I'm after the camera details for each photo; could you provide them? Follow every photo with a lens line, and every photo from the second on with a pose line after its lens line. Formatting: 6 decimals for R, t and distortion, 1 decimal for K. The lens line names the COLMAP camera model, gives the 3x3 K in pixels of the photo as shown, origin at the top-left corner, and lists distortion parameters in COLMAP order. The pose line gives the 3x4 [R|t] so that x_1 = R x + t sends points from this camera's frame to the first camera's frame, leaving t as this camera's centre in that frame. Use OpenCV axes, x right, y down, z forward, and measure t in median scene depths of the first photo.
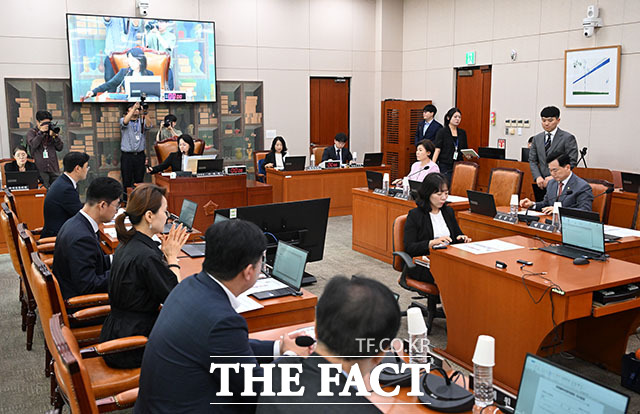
lens RADIAL K [[643.9, 0, 320.0], [0, 643.9, 207.0], [0, 0, 1]] dist [0.002222, -0.003706]
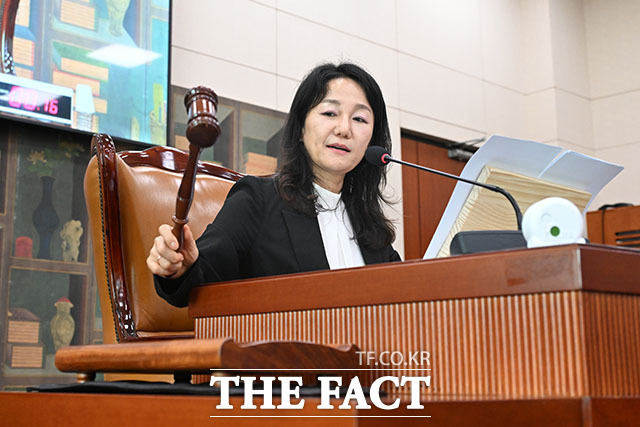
lens RADIAL K [[993.2, 0, 320.0], [0, 993.2, 213.5], [0, 0, 1]] dist [-0.037759, -0.051840]
pose [[0.961233, 0.039536, 0.272890, -0.234011], [0.047360, 0.951288, -0.304644, -0.003963], [-0.271641, 0.305758, 0.912537, 0.658614]]
